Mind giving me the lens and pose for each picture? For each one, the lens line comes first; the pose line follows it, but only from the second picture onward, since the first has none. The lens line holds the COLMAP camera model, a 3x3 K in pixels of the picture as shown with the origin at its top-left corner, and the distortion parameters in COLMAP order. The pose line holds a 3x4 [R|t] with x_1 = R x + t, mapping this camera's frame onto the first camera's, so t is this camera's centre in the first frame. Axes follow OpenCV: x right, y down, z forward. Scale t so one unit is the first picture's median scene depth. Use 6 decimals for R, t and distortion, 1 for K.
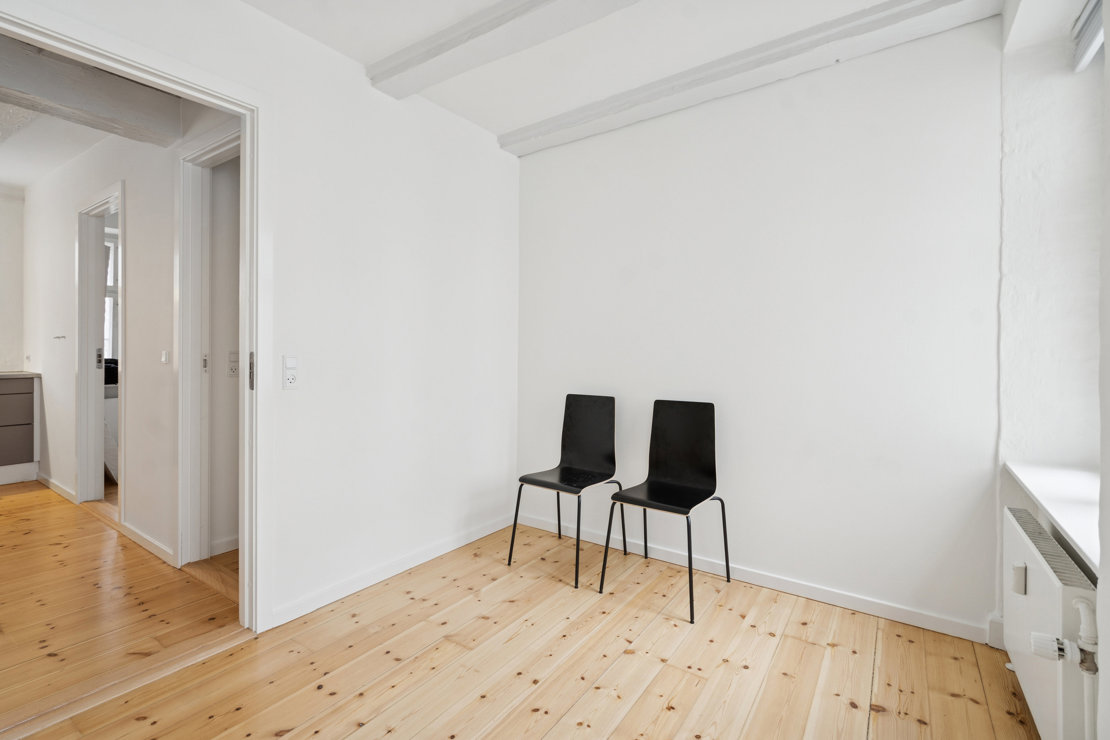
lens RADIAL K [[507.5, 0, 546.5], [0, 507.5, 360.0], [0, 0, 1]] dist [-0.002304, 0.000632]
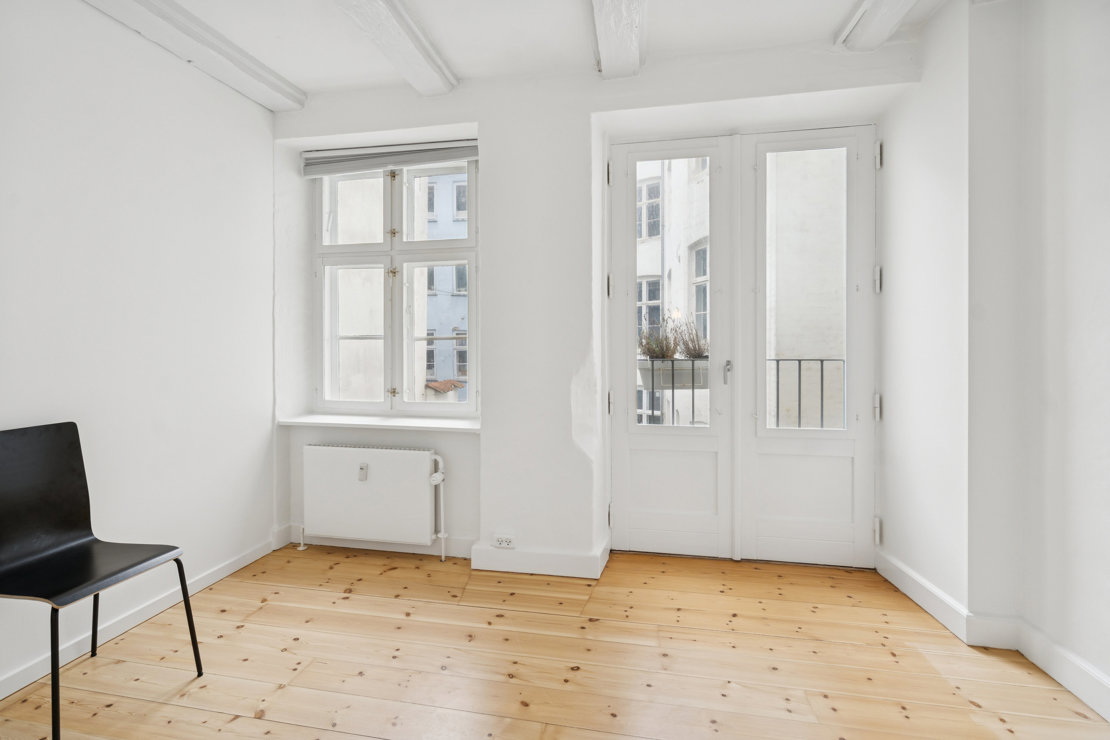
lens RADIAL K [[492.0, 0, 552.8], [0, 492.0, 348.6], [0, 0, 1]] dist [-0.000688, 0.000069]
pose [[-0.416404, -0.005318, 0.909164, -0.718368], [0.009711, 0.999900, 0.010296, -0.013630], [-0.909128, 0.013116, -0.416310, 0.862243]]
